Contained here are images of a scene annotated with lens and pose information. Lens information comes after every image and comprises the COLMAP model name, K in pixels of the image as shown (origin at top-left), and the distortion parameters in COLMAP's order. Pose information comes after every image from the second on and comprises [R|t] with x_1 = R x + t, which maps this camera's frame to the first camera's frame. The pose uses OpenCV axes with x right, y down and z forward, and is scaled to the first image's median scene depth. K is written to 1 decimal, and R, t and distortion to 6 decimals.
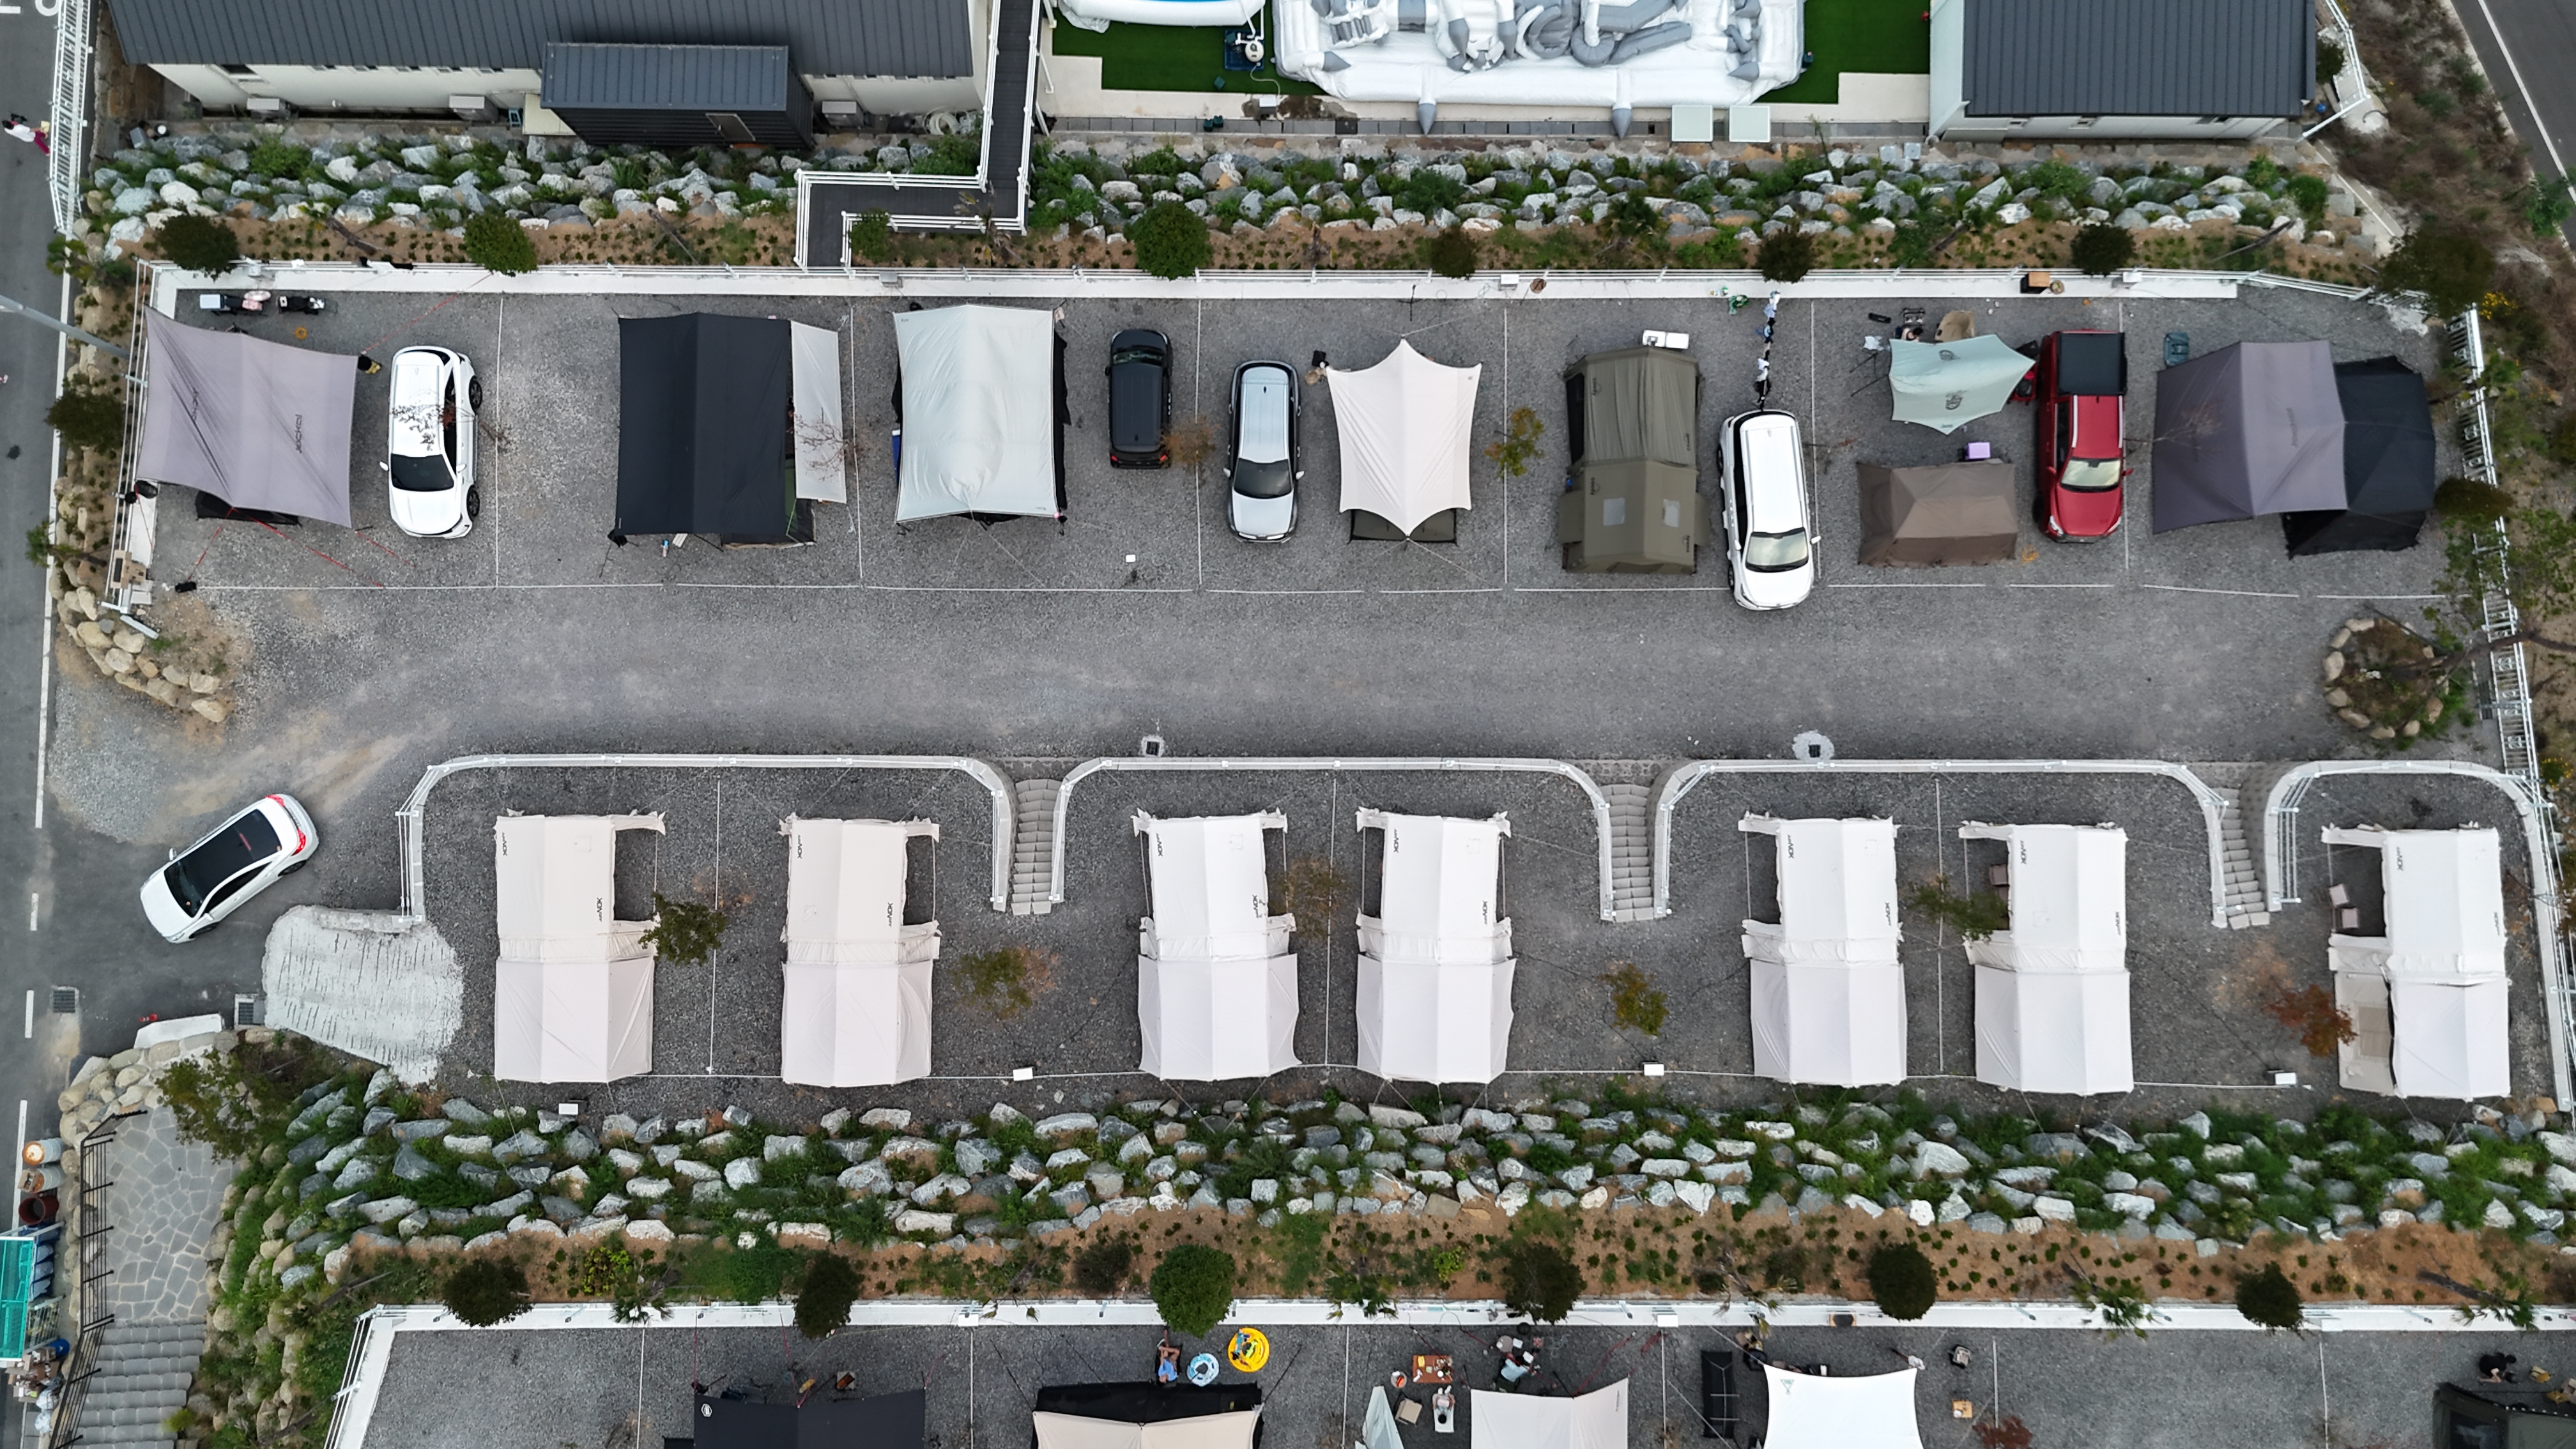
lens RADIAL K [[1903.1, 0, 1301.4], [0, 1903.1, 734.7], [0, 0, 1]] dist [0.070685, -0.072863]
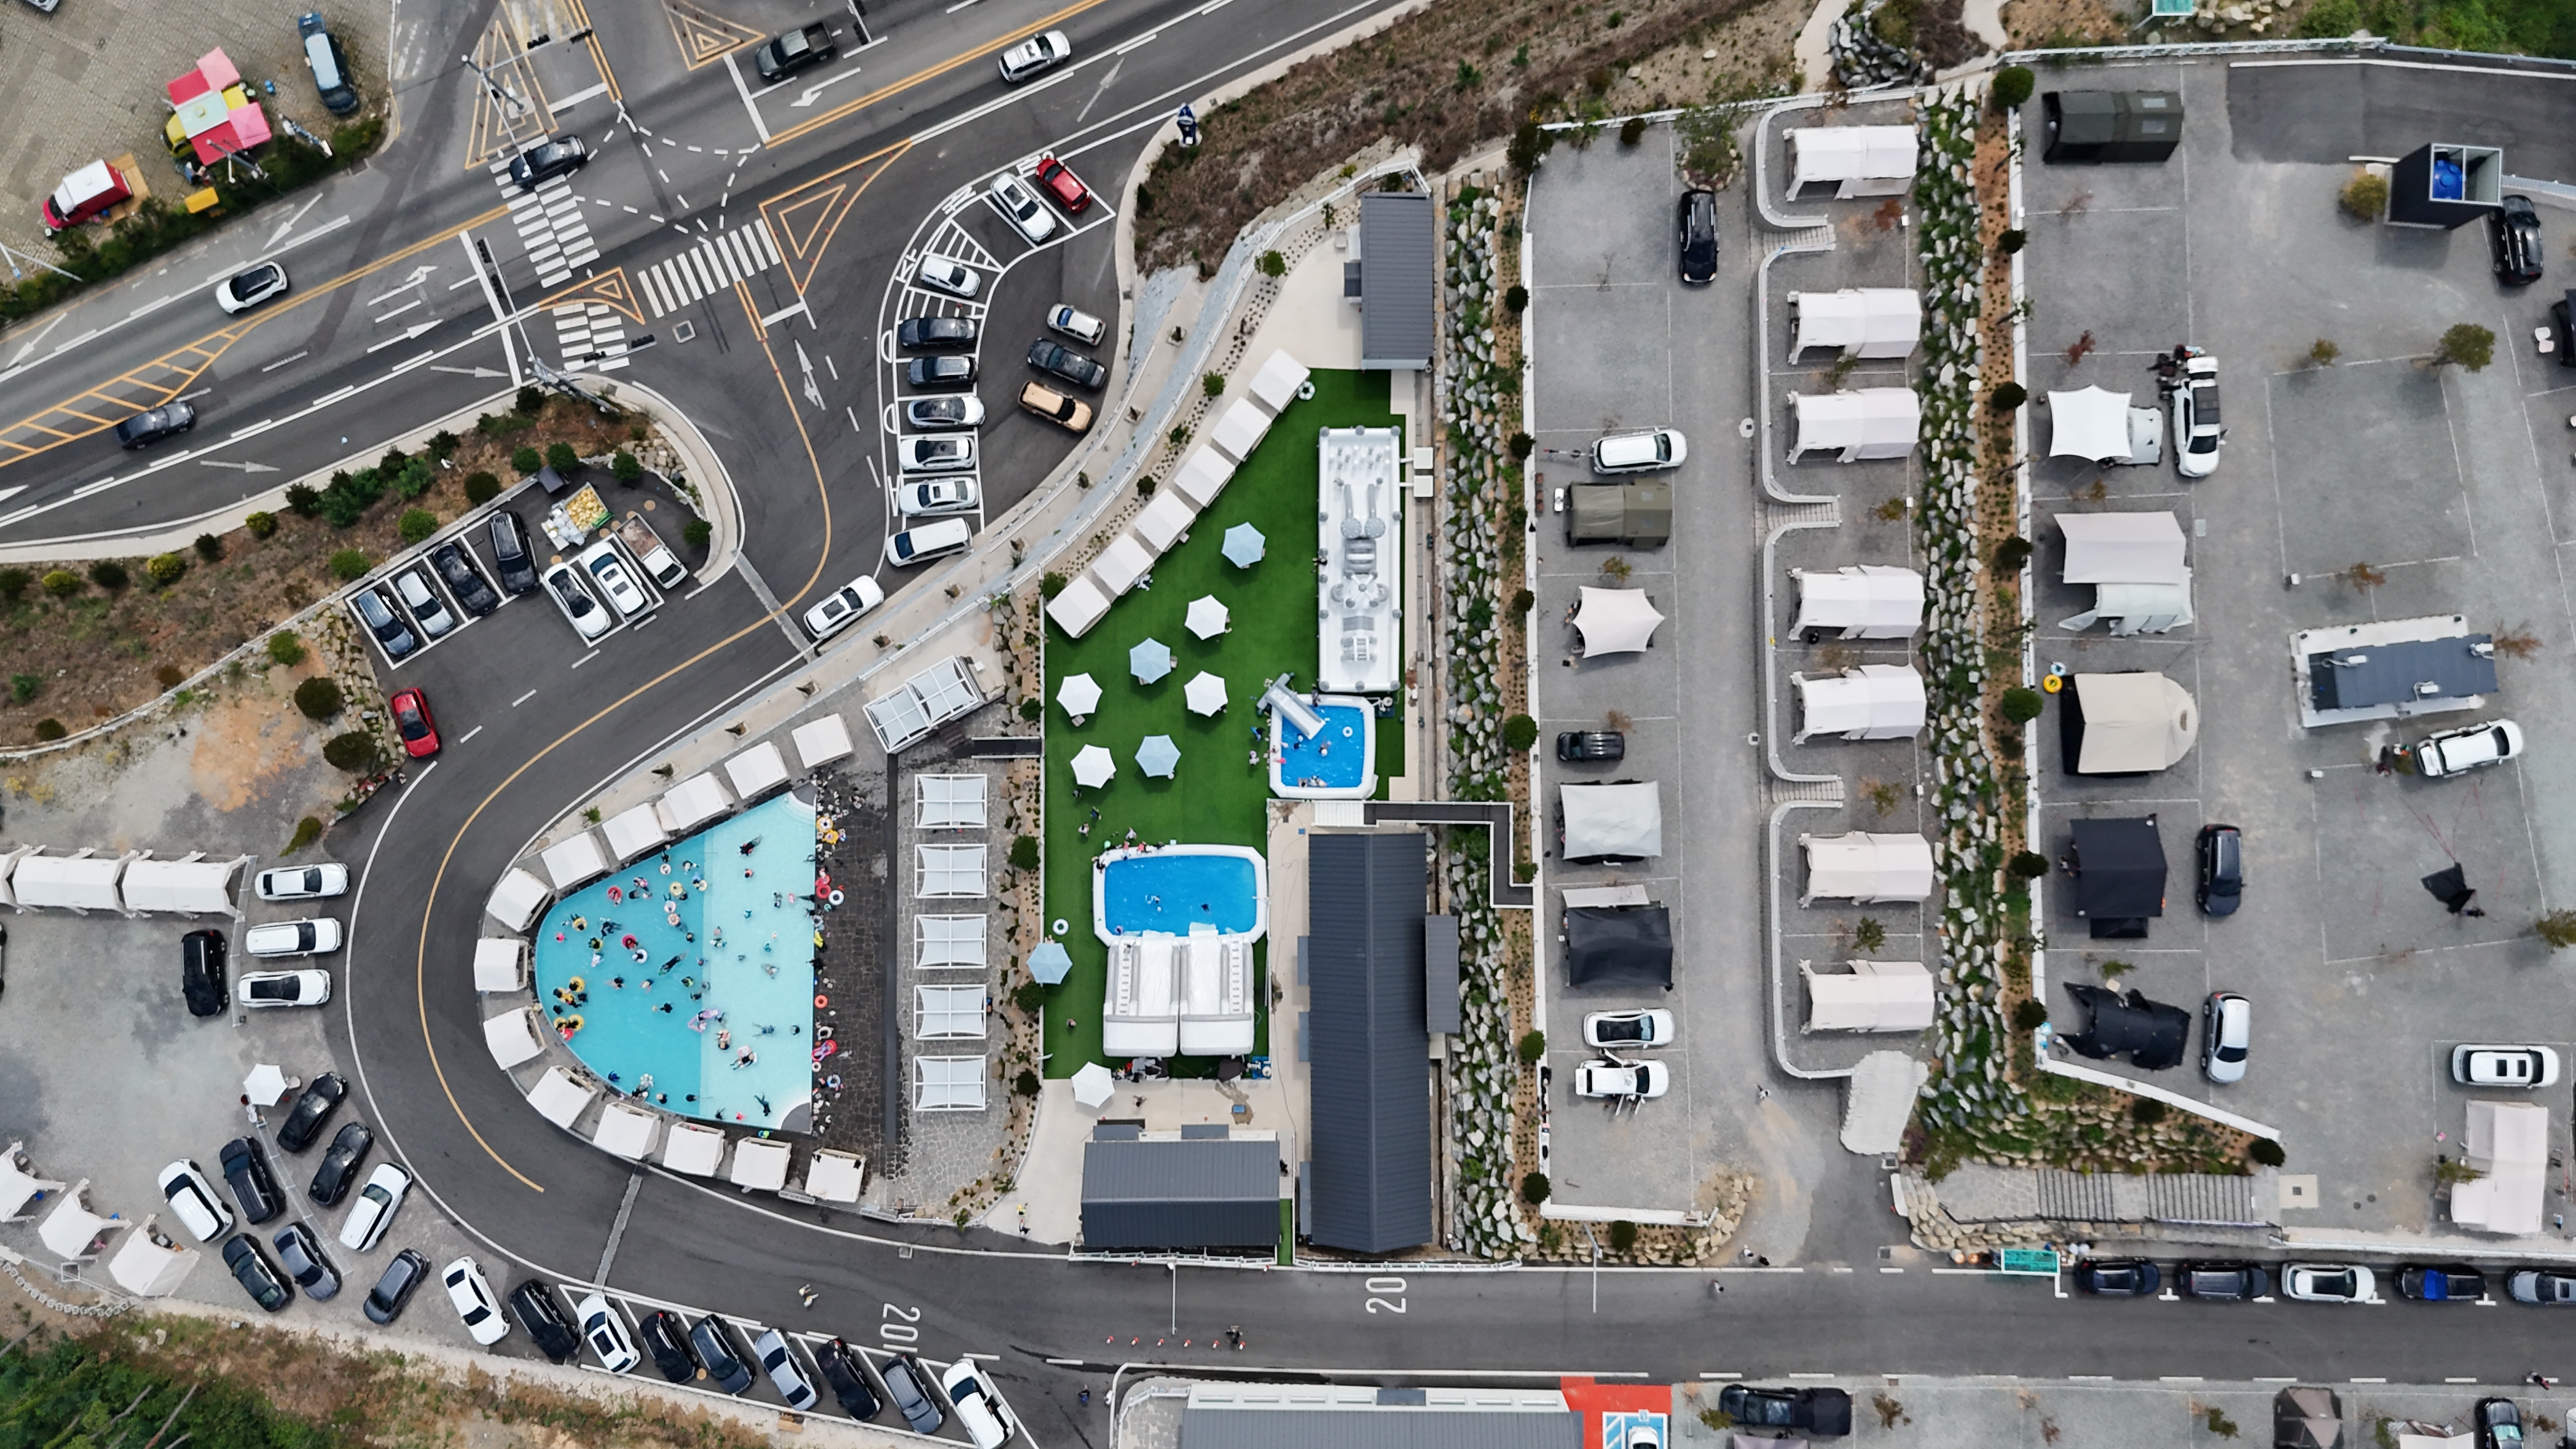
lens RADIAL K [[1945.2, 0, 1288.0], [0, 1945.2, 724.5], [0, 0, 1]] dist [0.070096, -0.073325]
pose [[-0.017784, -0.999238, 0.034754, -0.137318], [0.998779, -0.016153, 0.046677, -0.653214], [-0.046080, 0.035542, 0.998305, -1.216153]]
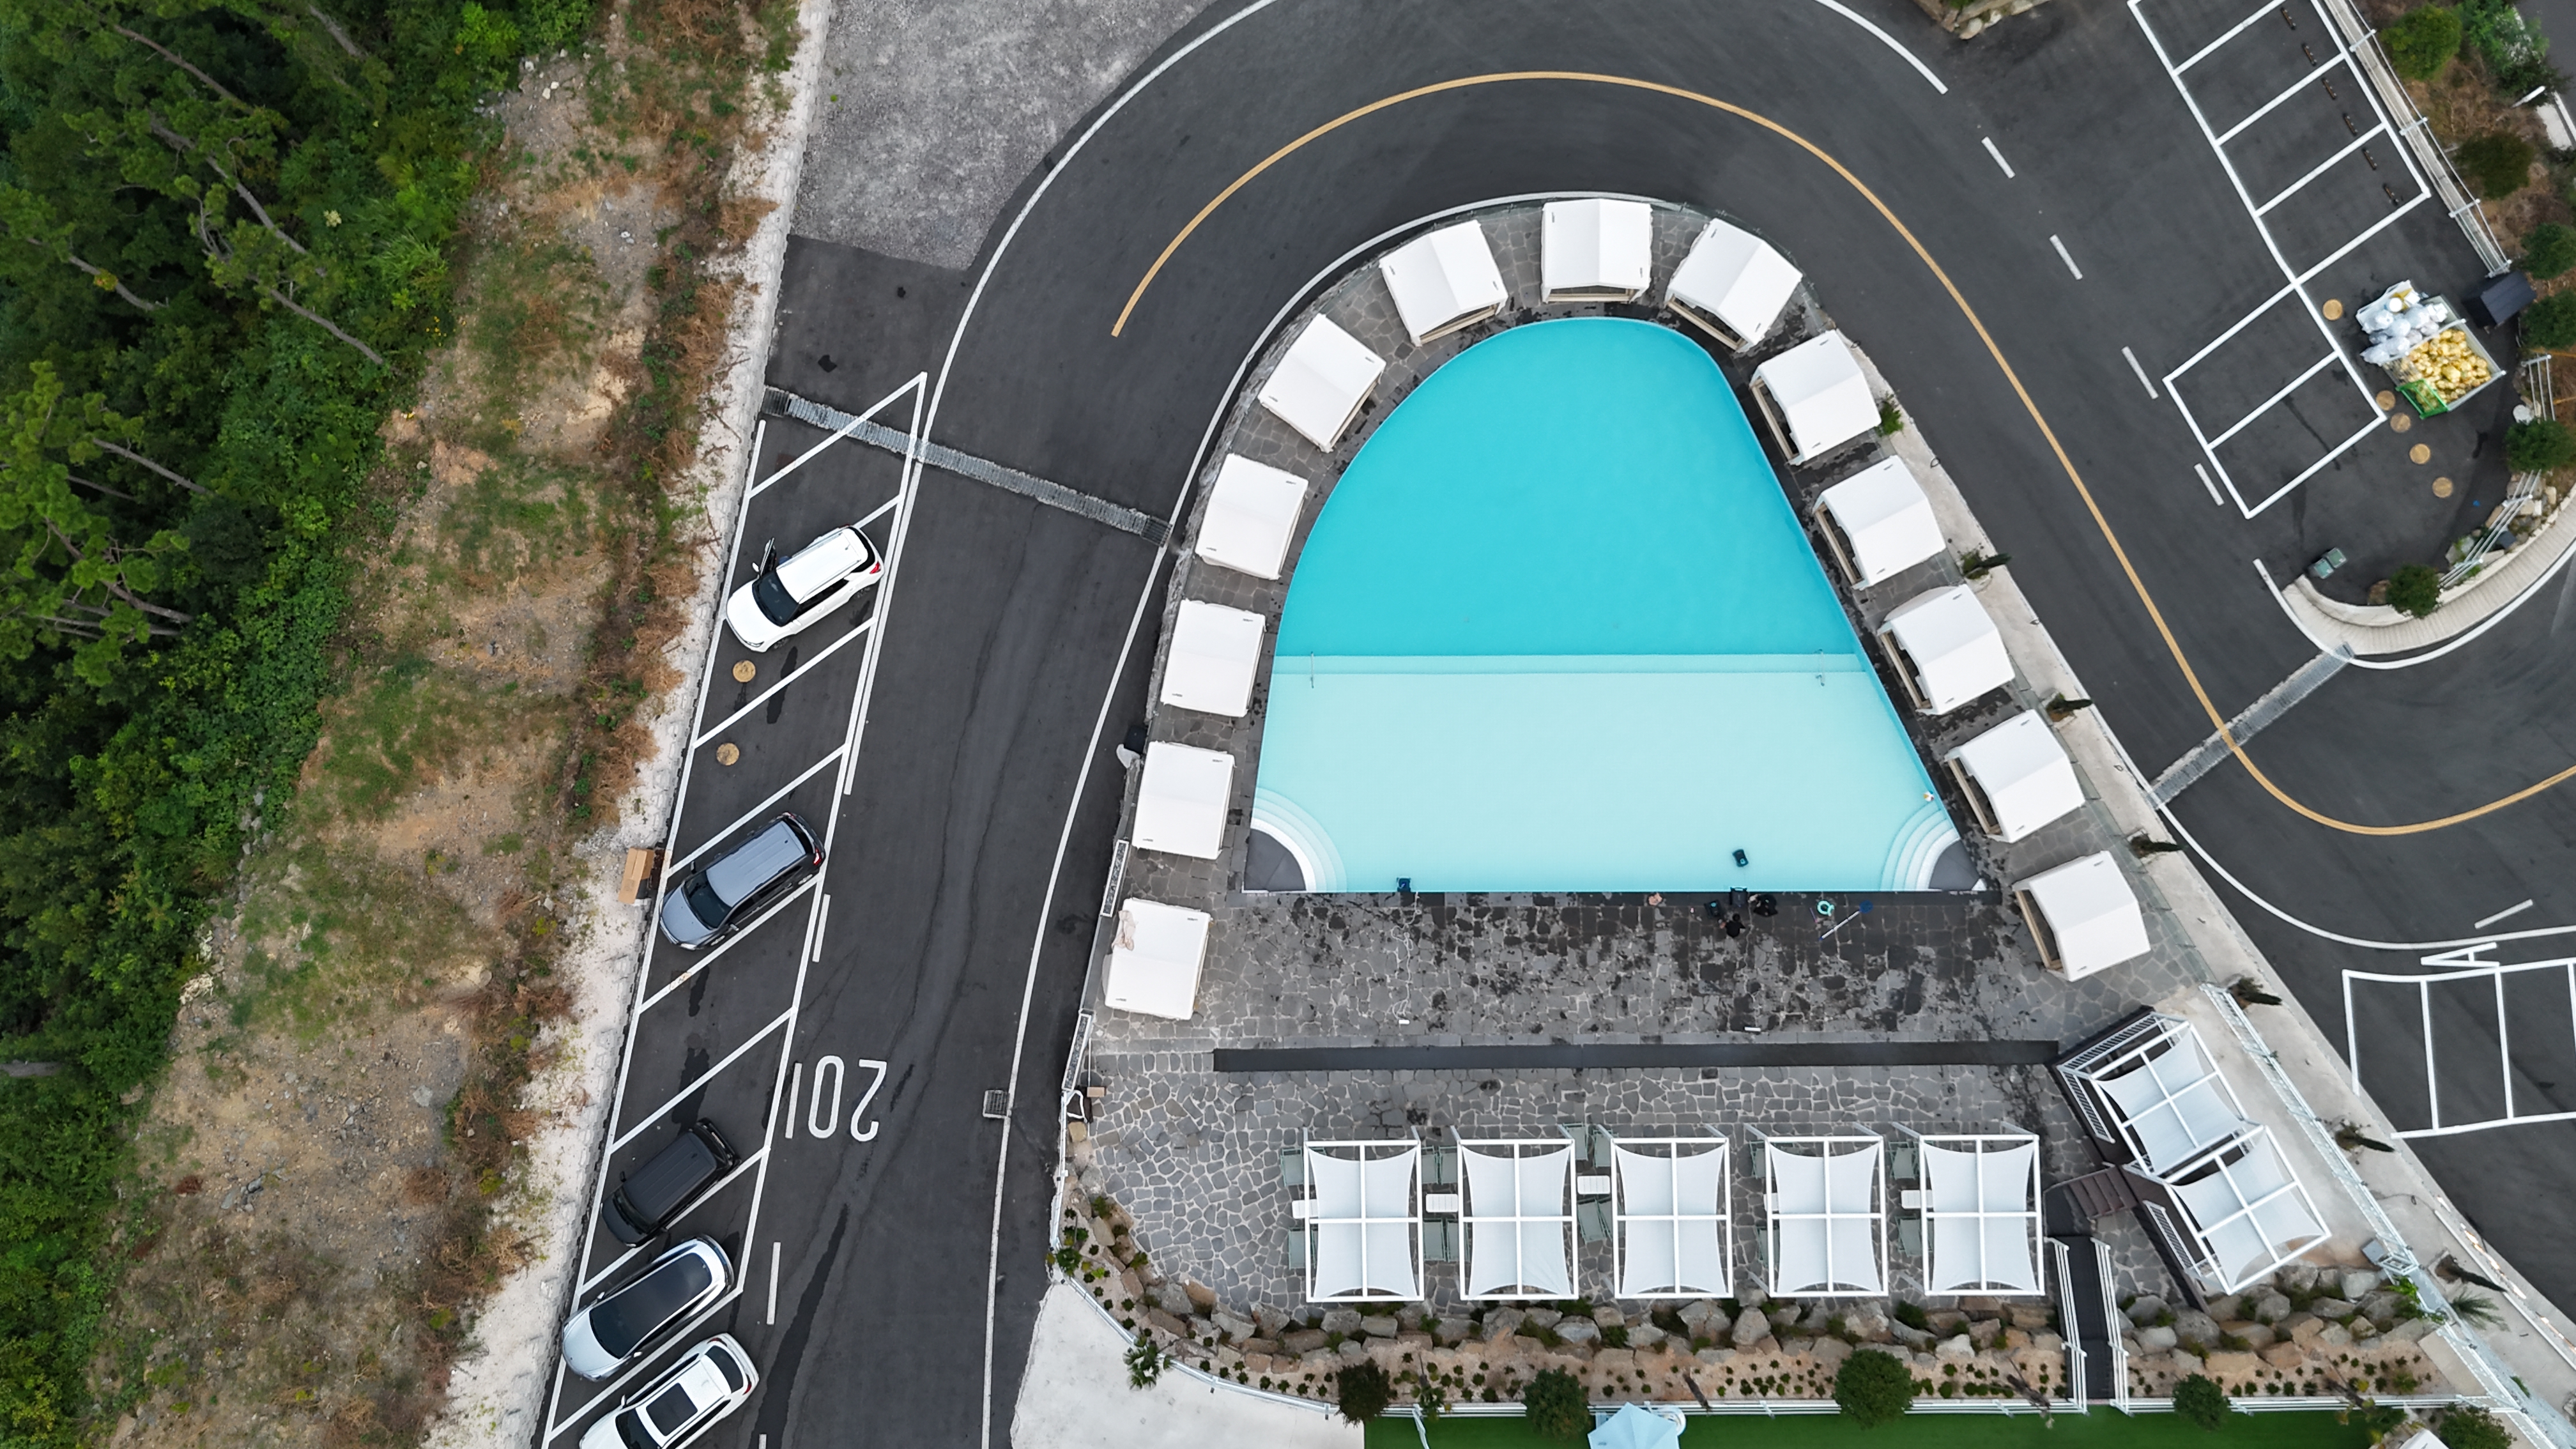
lens RADIAL K [[1909.2, 0, 1295.7], [0, 1909.2, 714.4], [0, 0, 1]] dist [0.079851, -0.072317]
pose [[0.999638, -0.026776, 0.002691, -0.513974], [0.026780, 0.999641, -0.001266, -1.238170], [-0.002656, 0.001337, 0.999996, 0.108249]]
